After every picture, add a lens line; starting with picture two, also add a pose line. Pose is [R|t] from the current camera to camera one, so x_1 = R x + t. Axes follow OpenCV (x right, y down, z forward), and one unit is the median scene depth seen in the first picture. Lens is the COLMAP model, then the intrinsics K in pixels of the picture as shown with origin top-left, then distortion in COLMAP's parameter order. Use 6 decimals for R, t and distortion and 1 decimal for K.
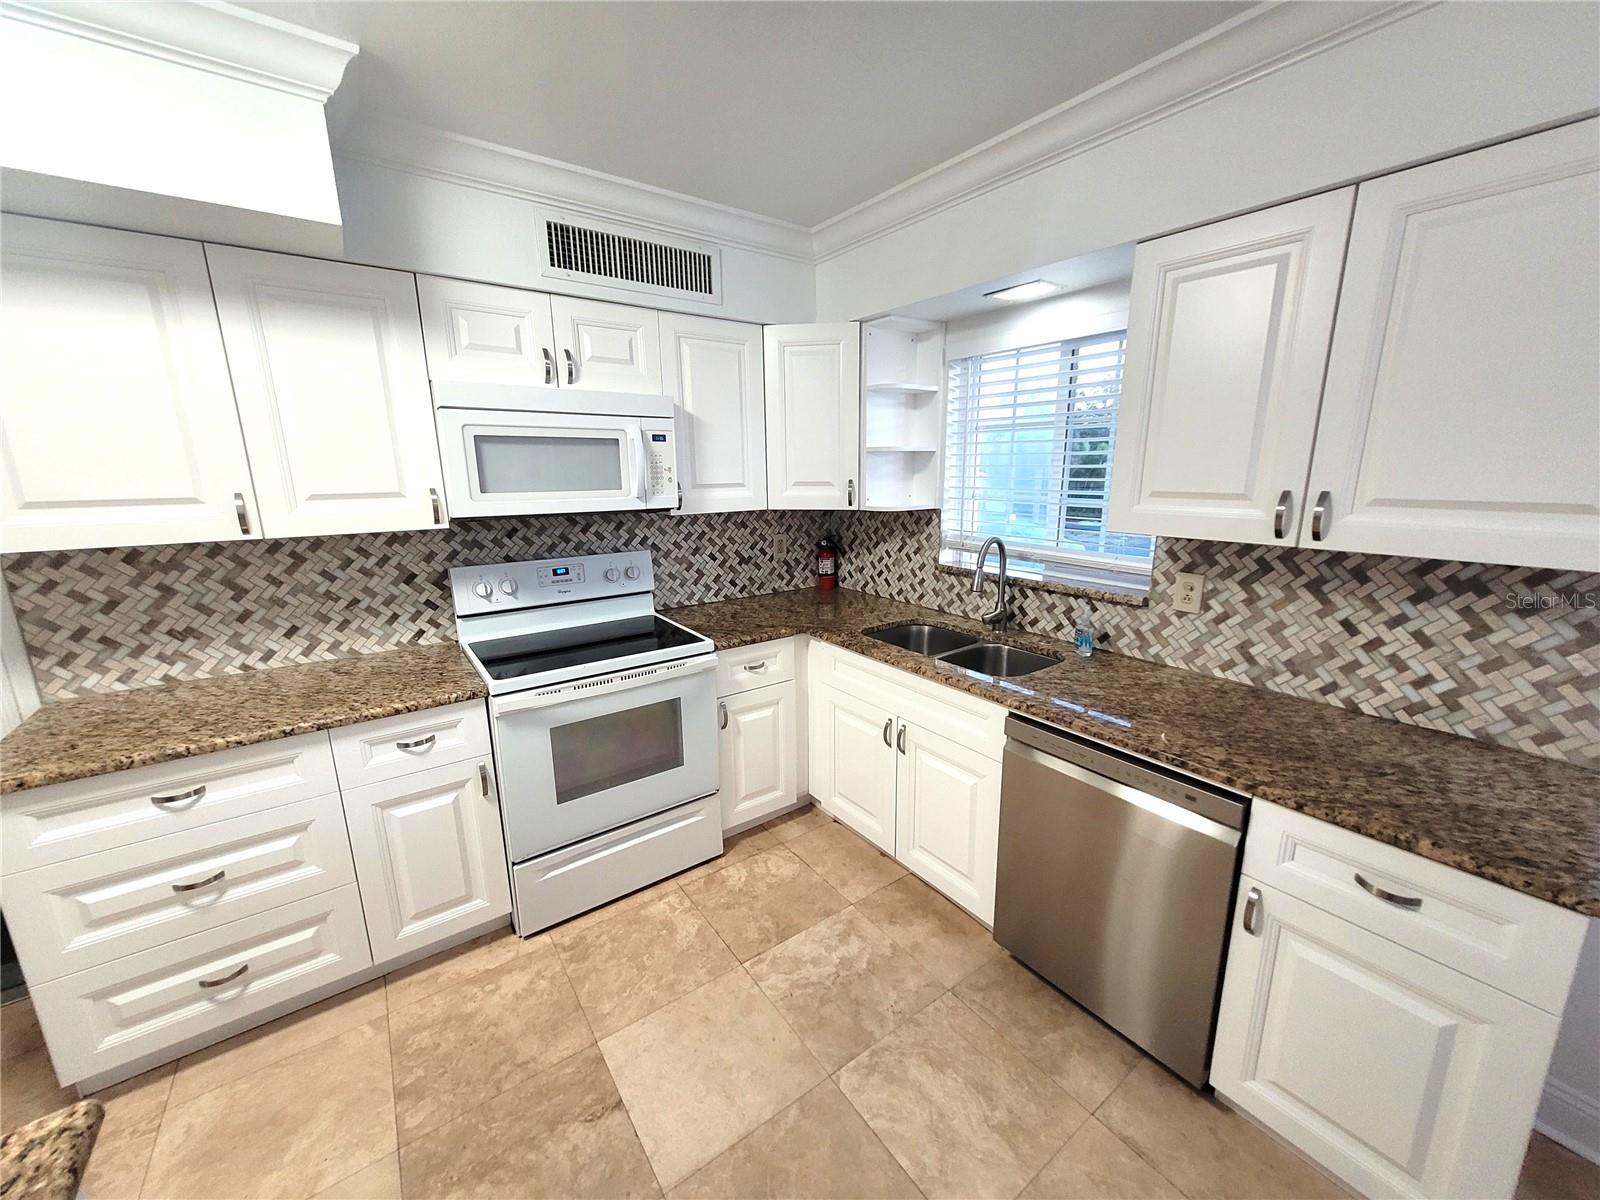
lens RADIAL K [[618.9, 0, 800.0], [0, 618.9, 600.0], [0, 0, 1]] dist [0.008790, -0.000273]
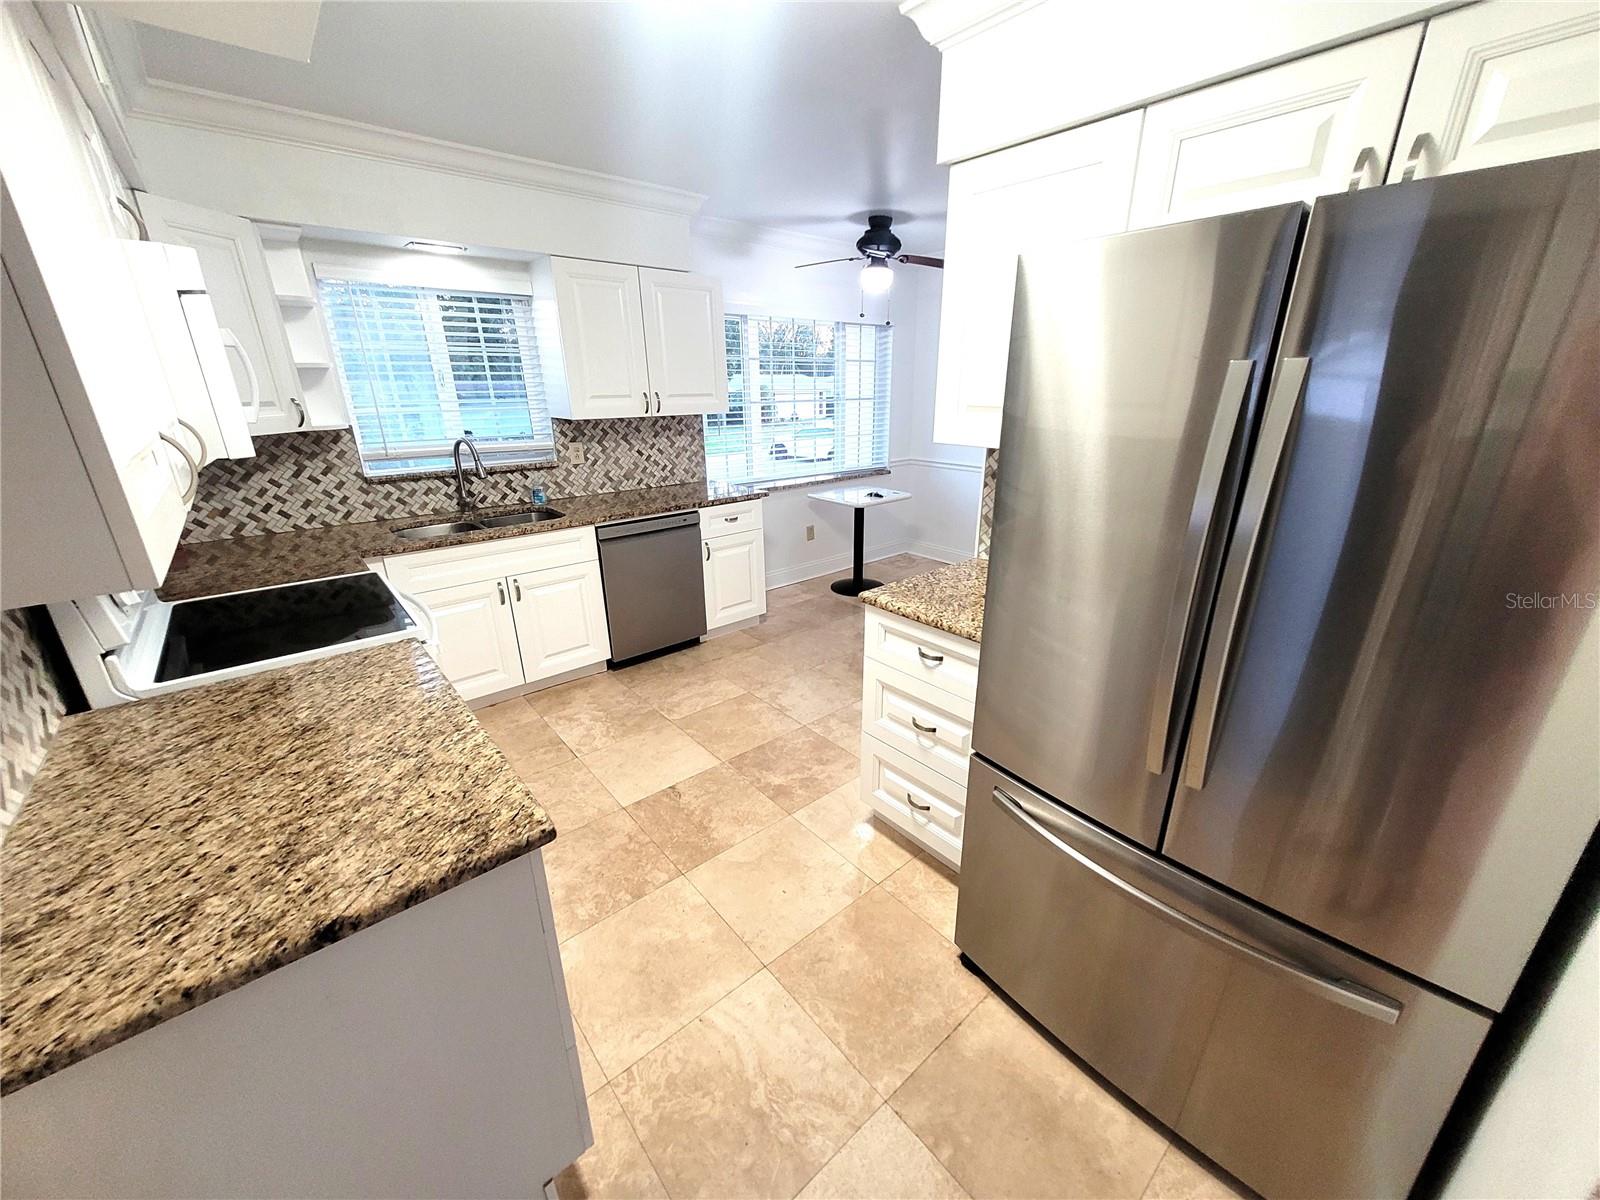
lens RADIAL K [[618.9, 0, 800.0], [0, 618.9, 600.0], [0, 0, 1]] dist [0.008790, -0.000273]
pose [[-0.058688, -0.328093, 0.942821, -1.112579], [0.224299, 0.915966, 0.332710, -0.064987], [-0.972752, 0.231000, 0.019835, 0.355413]]
